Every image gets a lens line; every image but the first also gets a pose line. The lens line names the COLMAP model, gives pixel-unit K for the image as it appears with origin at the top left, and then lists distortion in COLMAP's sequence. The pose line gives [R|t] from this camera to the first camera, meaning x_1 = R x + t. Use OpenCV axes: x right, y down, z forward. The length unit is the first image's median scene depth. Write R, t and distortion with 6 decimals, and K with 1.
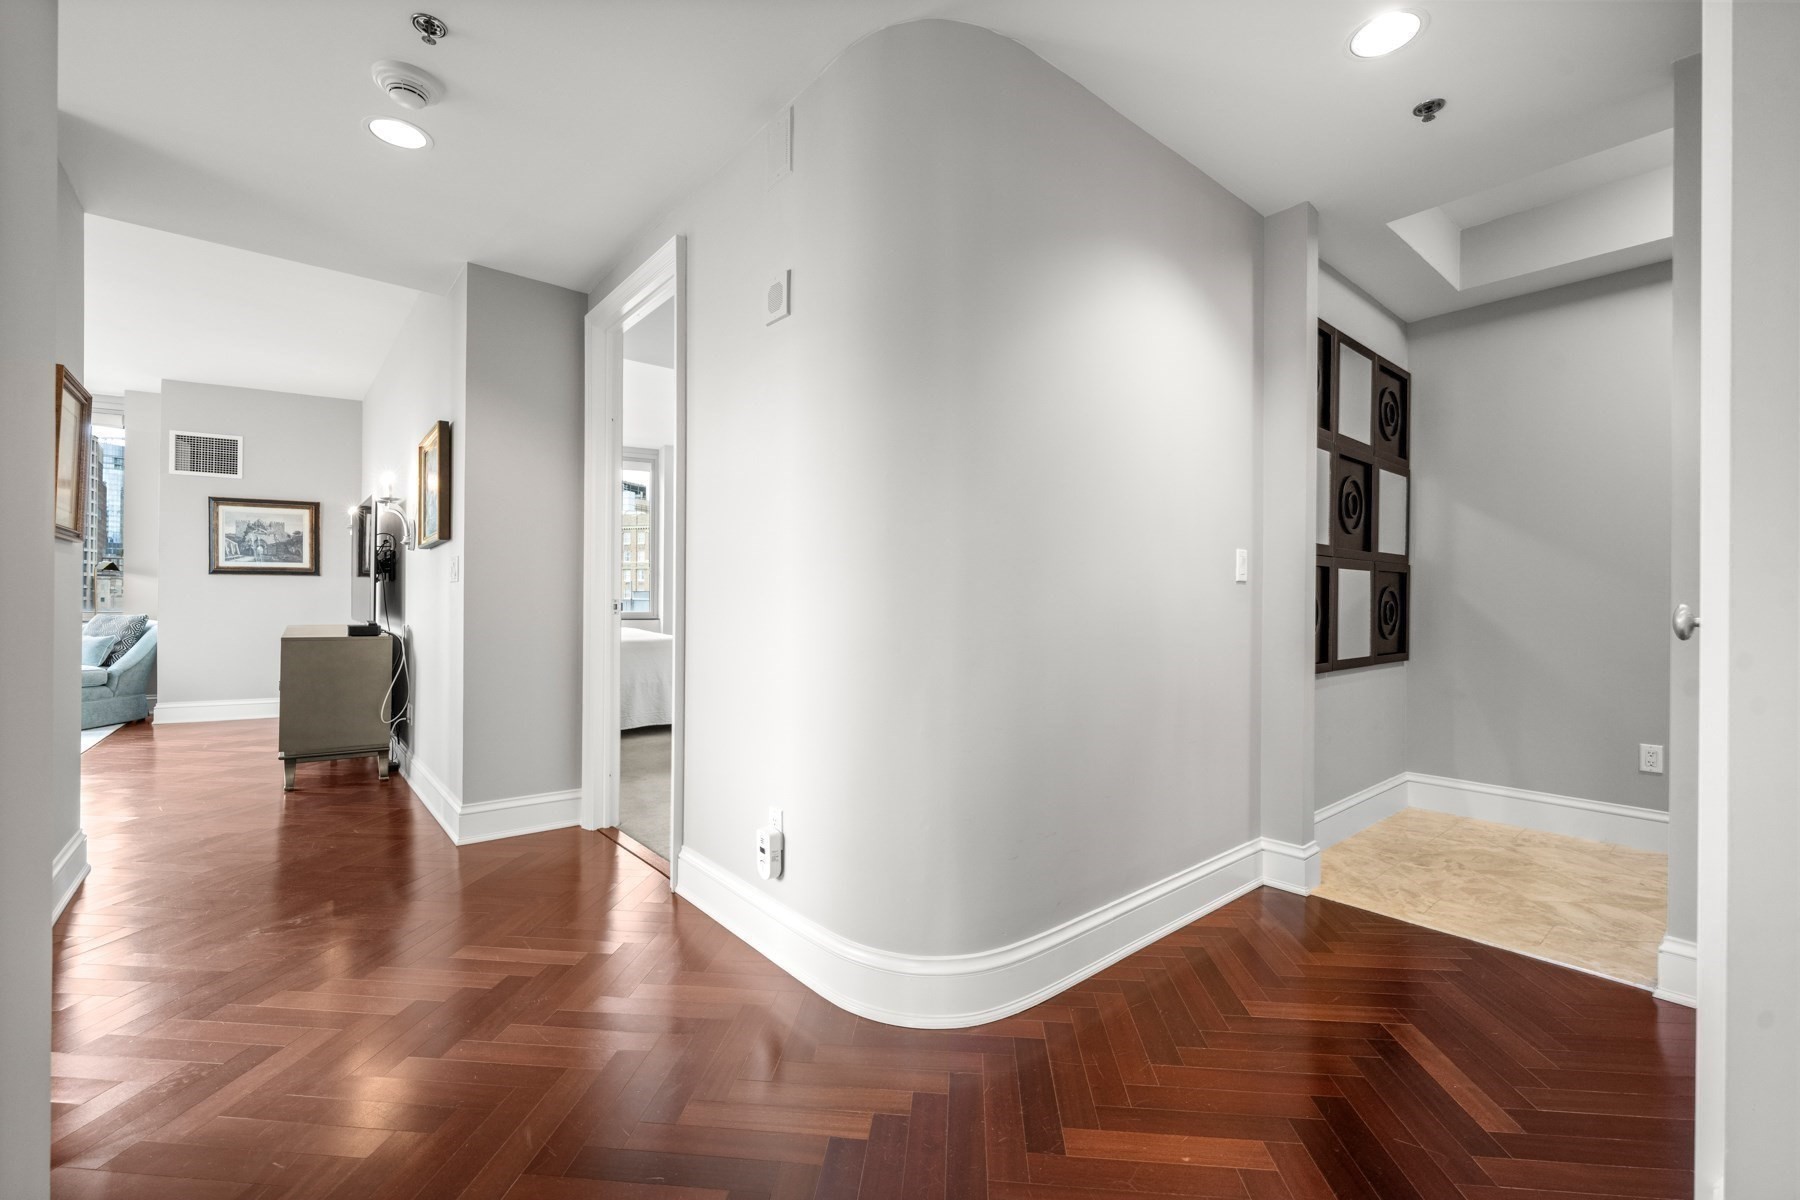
lens RADIAL K [[758.6, 0, 914.4], [0, 758.6, 592.7], [0, 0, 1]] dist [-0.006361, 0.001694]
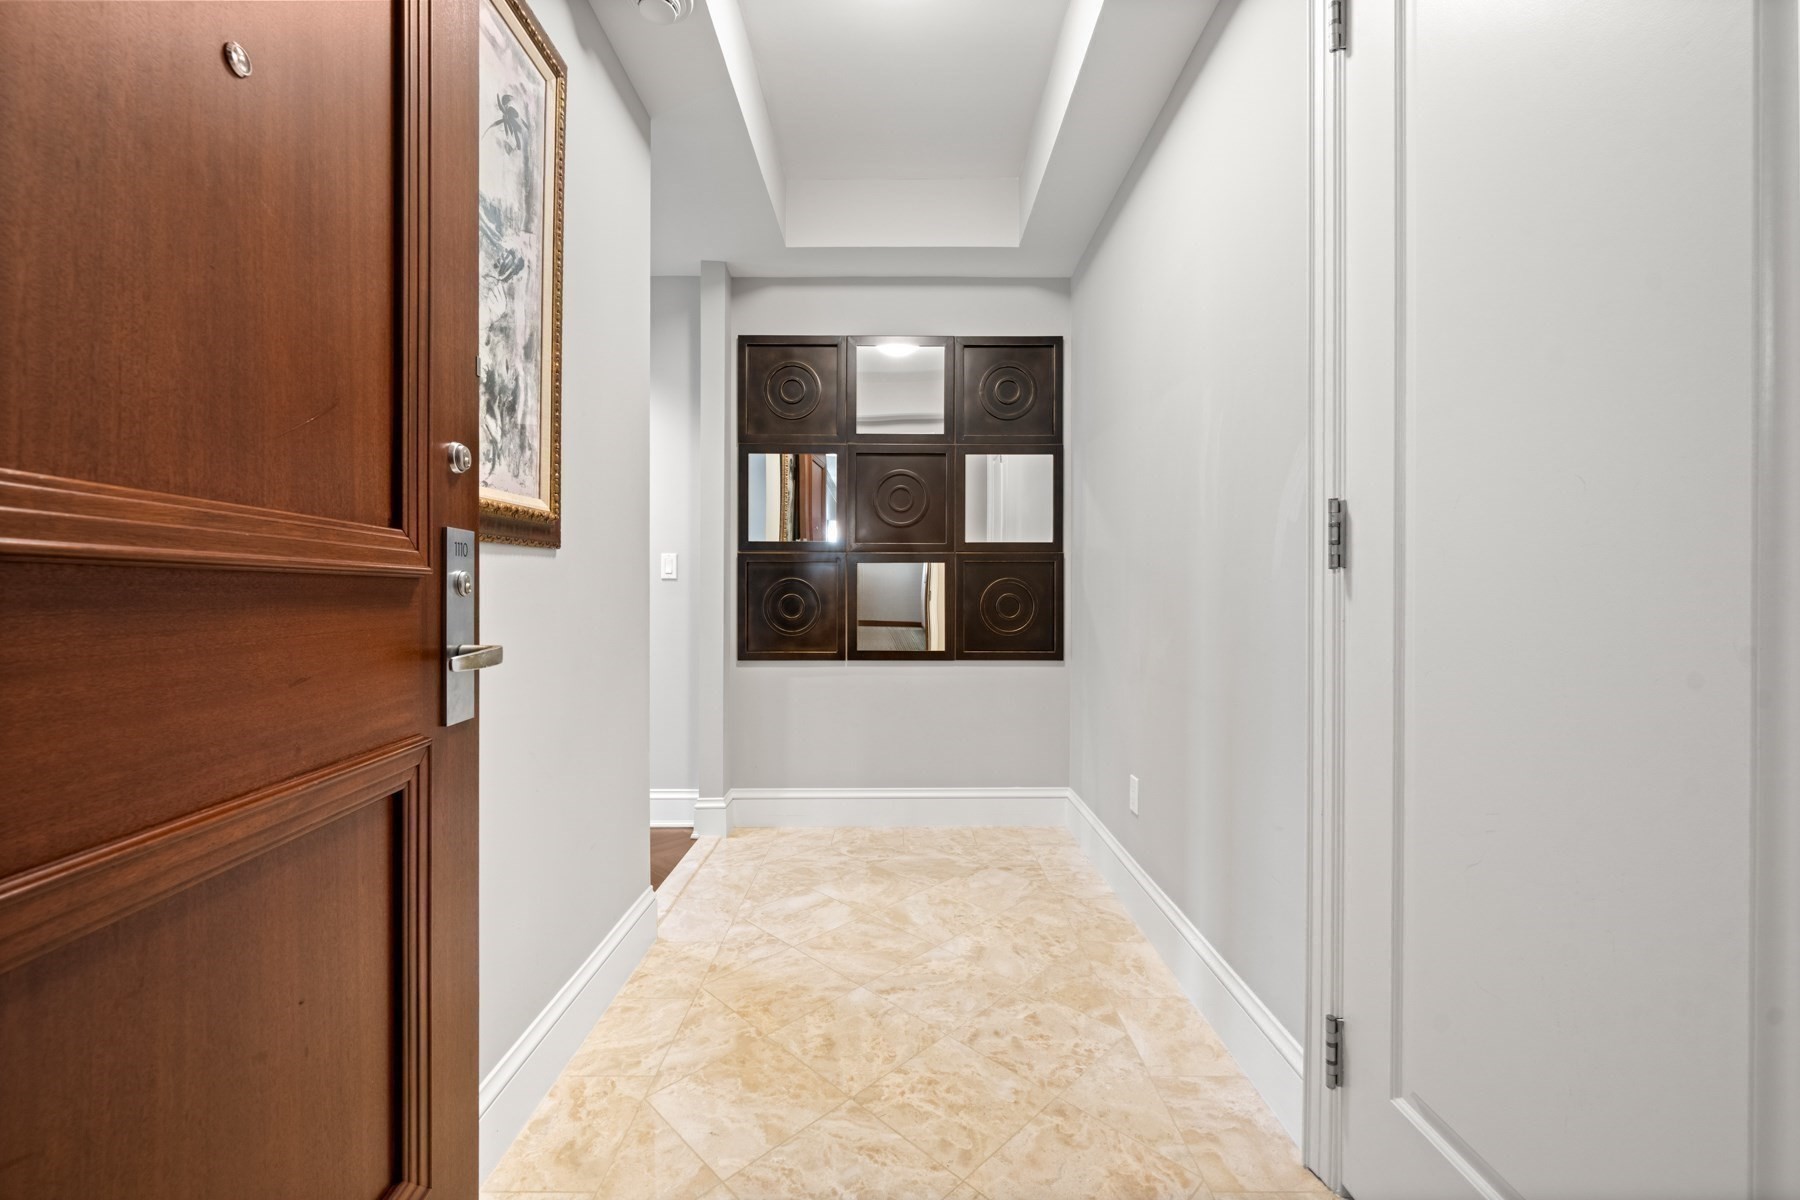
lens RADIAL K [[732.6, 0, 900.7], [0, 732.6, 594.8], [0, 0, 1]] dist [-0.000864, -0.000015]
pose [[0.763231, -0.005683, -0.646100, 1.436063], [0.011414, 0.999924, 0.004688, 0.009600], [0.646024, -0.010953, 0.763238, 0.307200]]
